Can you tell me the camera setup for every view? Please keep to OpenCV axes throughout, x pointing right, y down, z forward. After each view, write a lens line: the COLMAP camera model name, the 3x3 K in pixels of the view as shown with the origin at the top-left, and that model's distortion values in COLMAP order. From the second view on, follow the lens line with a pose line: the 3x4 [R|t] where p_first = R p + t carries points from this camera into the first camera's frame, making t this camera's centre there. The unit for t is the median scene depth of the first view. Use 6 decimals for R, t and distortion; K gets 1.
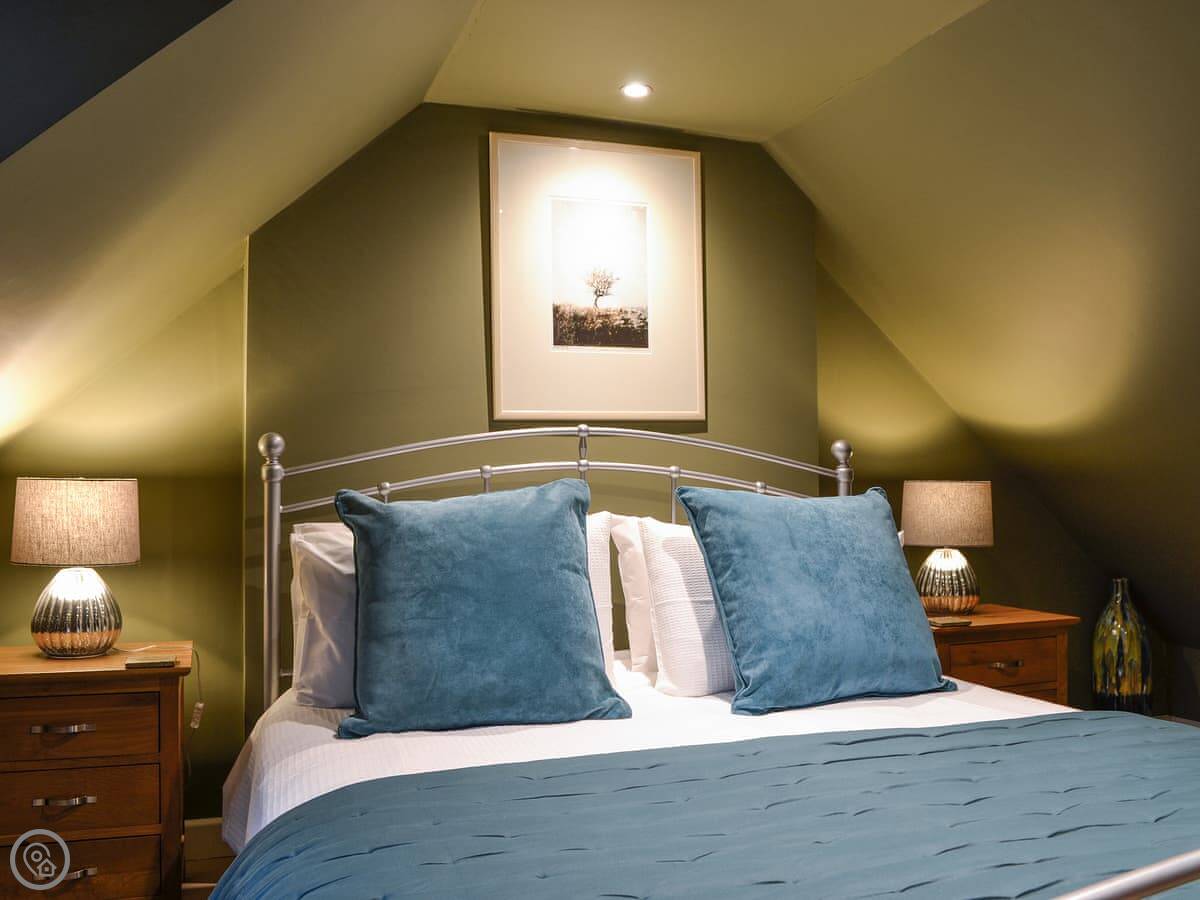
lens RADIAL K [[1177.2, 0, 600.1], [0, 1177.2, 487.9], [0, 0, 1]] dist [0.007520, 0.001131]
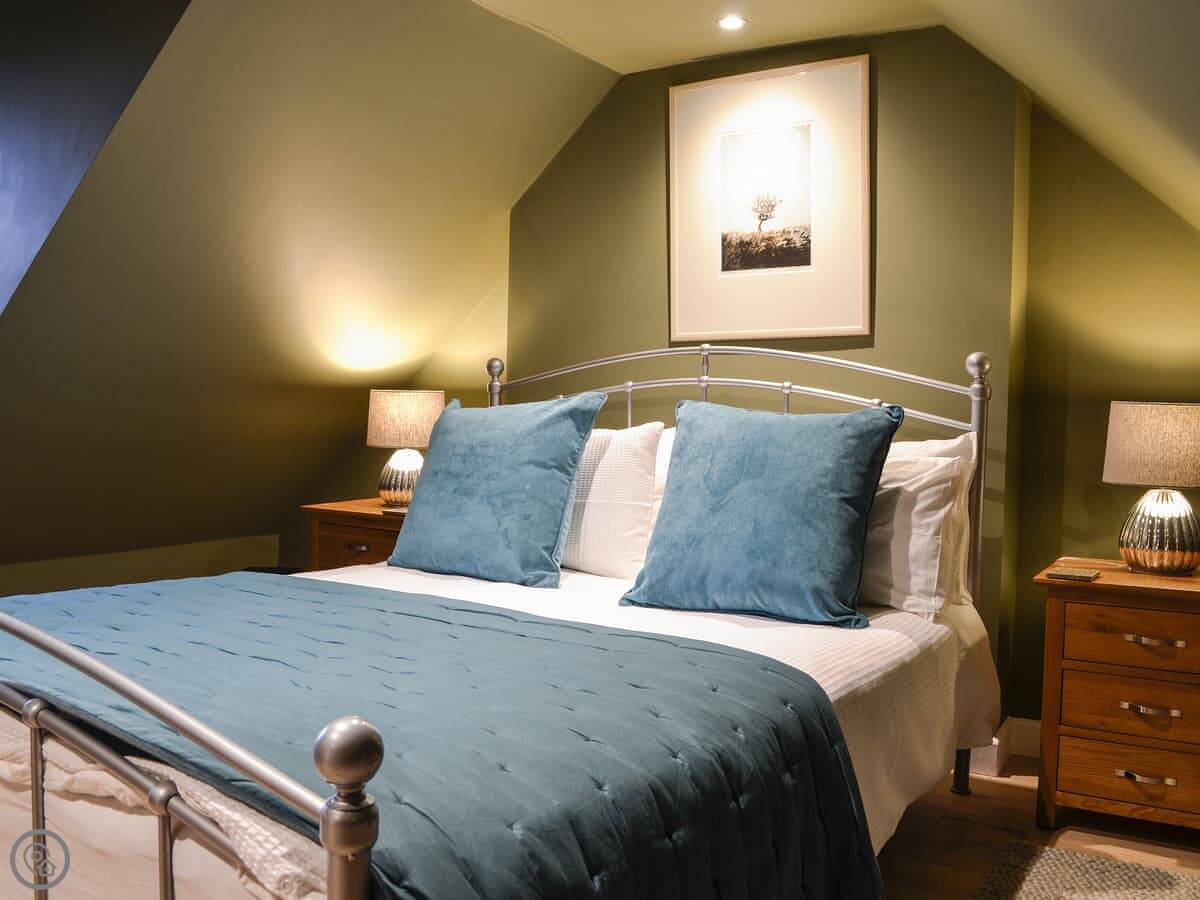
lens RADIAL K [[1104.0, 0, 600.0], [0, 1104.0, 450.0], [0, 0, 1]] dist [0.046592, -0.013950]
pose [[0.611971, 0.047097, -0.789476, 0.698383], [-0.019388, 0.998819, 0.044557, 0.000685], [0.790642, -0.011962, 0.612162, 0.277057]]
